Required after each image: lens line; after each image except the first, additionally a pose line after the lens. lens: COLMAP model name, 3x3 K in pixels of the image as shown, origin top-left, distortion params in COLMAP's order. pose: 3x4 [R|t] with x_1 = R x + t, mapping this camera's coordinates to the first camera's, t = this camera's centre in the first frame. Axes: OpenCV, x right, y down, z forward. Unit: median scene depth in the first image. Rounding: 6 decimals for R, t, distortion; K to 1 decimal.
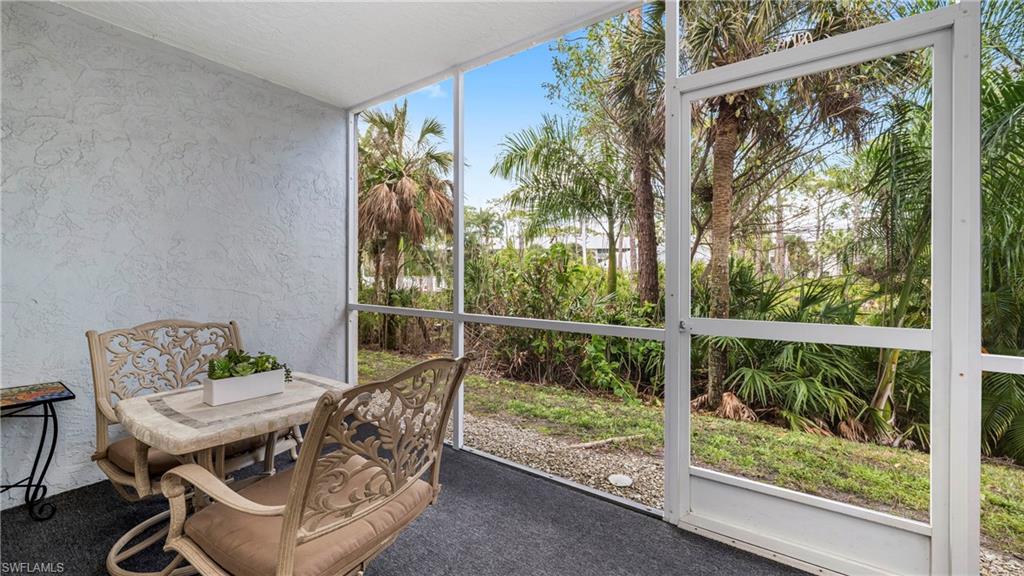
lens RADIAL K [[424.3, 0, 510.4], [0, 424.3, 269.8], [0, 0, 1]] dist [-0.006237, 0.000039]
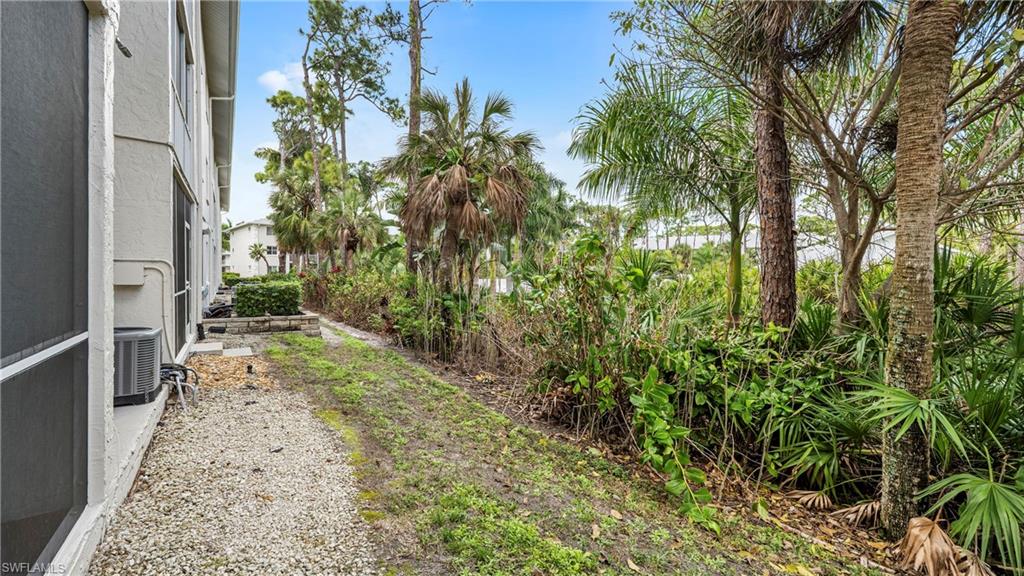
lens RADIAL K [[413.6, 0, 506.3], [0, 413.6, 279.4], [0, 0, 1]] dist [-0.001743, -0.000328]
pose [[0.935175, 0.007864, -0.354099, 0.174178], [-0.001335, 0.999825, 0.018678, -0.001956], [0.354184, -0.016995, 0.935021, 0.292401]]
